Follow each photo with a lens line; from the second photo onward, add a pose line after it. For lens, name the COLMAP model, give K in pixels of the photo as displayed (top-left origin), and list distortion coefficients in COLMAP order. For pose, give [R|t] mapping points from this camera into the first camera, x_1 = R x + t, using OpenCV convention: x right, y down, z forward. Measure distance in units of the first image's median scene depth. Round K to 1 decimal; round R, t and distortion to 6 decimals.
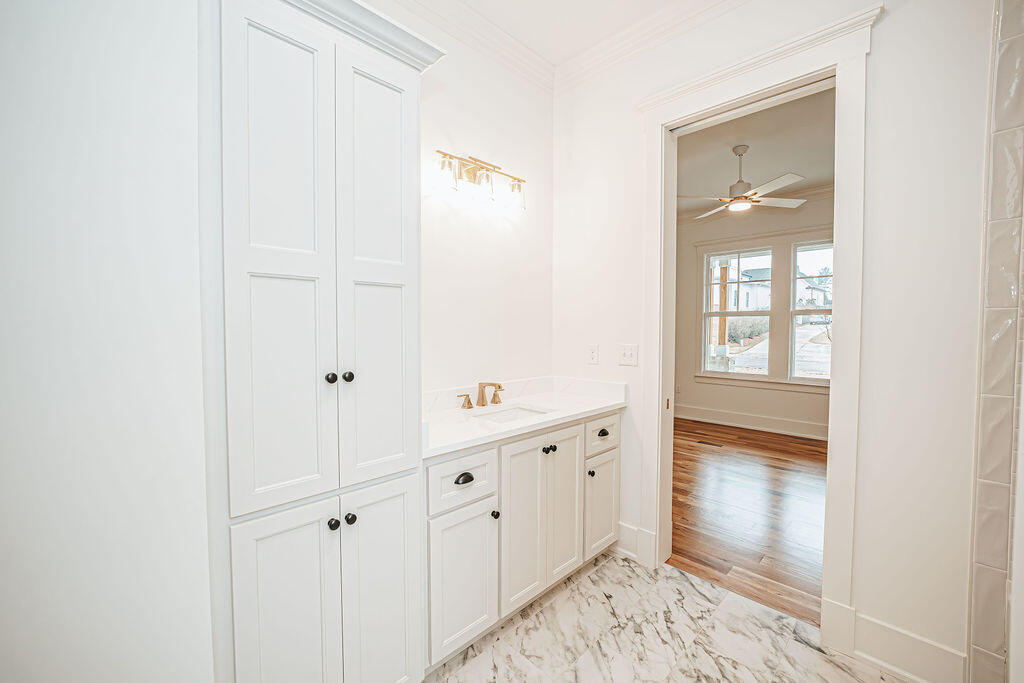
lens RADIAL K [[408.0, 0, 511.4], [0, 408.0, 340.8], [0, 0, 1]] dist [-0.025398, 0.005923]
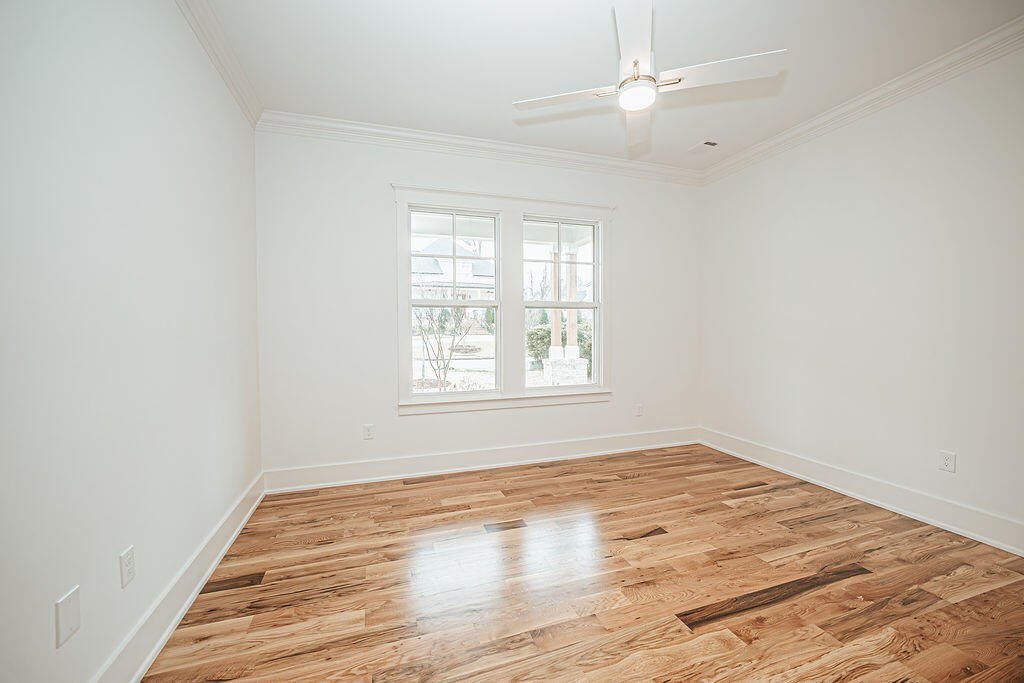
lens RADIAL K [[408.0, 0, 511.4], [0, 408.0, 340.8], [0, 0, 1]] dist [-0.025398, 0.005923]
pose [[0.442842, -0.027738, 0.896171, -0.007315], [0.033215, 0.999343, 0.014518, -0.011778], [-0.895984, 0.023337, 0.443472, 0.672121]]
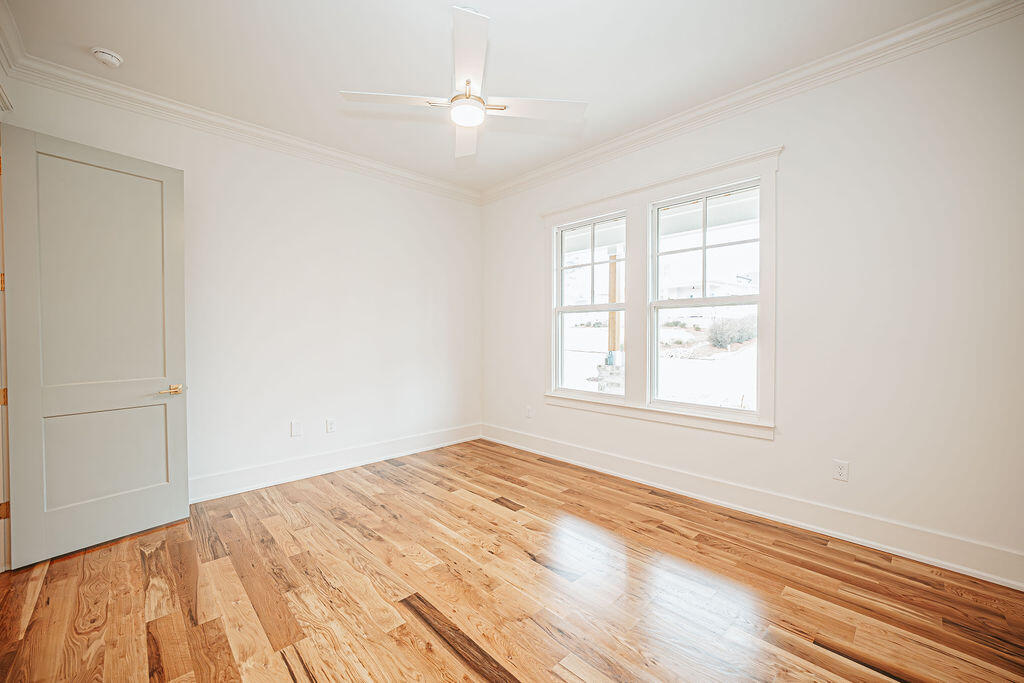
lens RADIAL K [[408.0, 0, 511.4], [0, 408.0, 340.8], [0, 0, 1]] dist [-0.025398, 0.005923]
pose [[0.999839, -0.001987, -0.017860, 0.464287], [0.001750, 0.999910, -0.013272, -0.000023], [0.017885, 0.013238, 0.999752, 0.313132]]
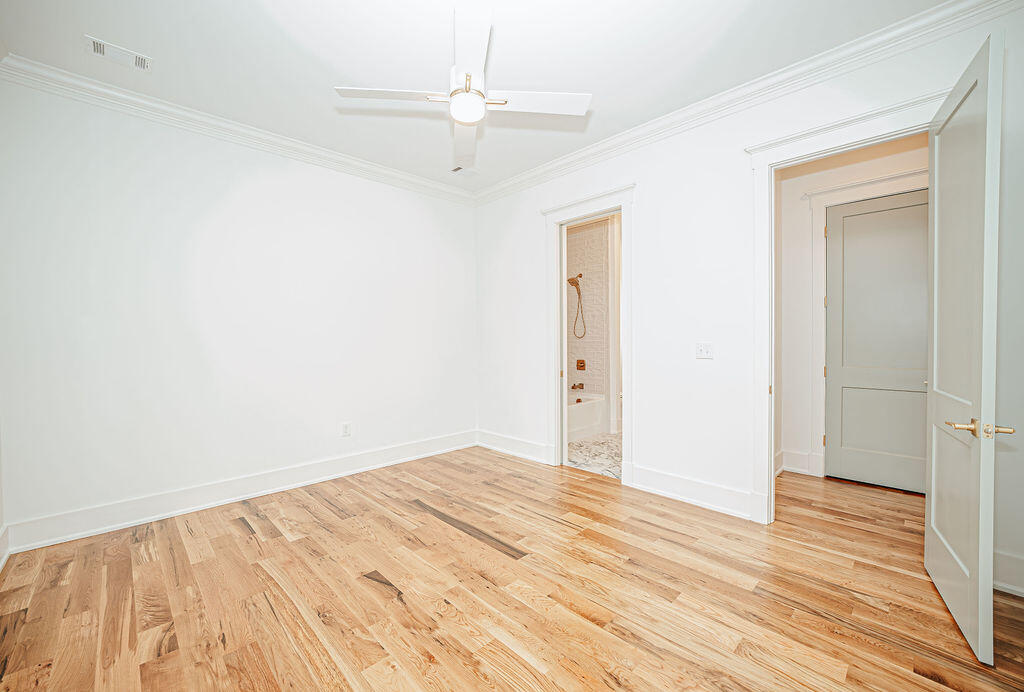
lens RADIAL K [[409.3, 0, 507.9], [0, 409.3, 343.2], [0, 0, 1]] dist [-0.019564, 0.000463]
pose [[-0.999882, 0.007497, 0.013391, 0.367394], [0.008081, 0.998995, 0.044085, -0.025385], [-0.013047, 0.044188, -0.998938, 1.151234]]
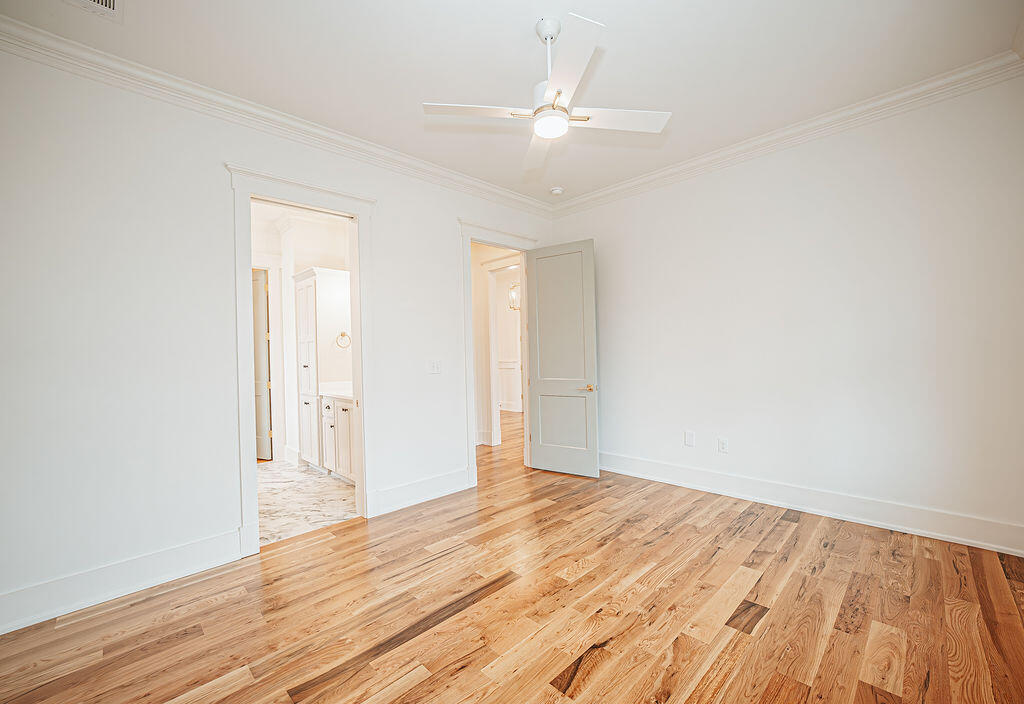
lens RADIAL K [[418.3, 0, 523.5], [0, 418.3, 351.5], [0, 0, 1]] dist [-0.020863, 0.000163]
pose [[0.008134, -0.002824, -0.999963, 0.830221], [-0.005947, 0.999978, -0.002872, -0.011730], [0.999949, 0.005970, 0.008117, 0.701391]]
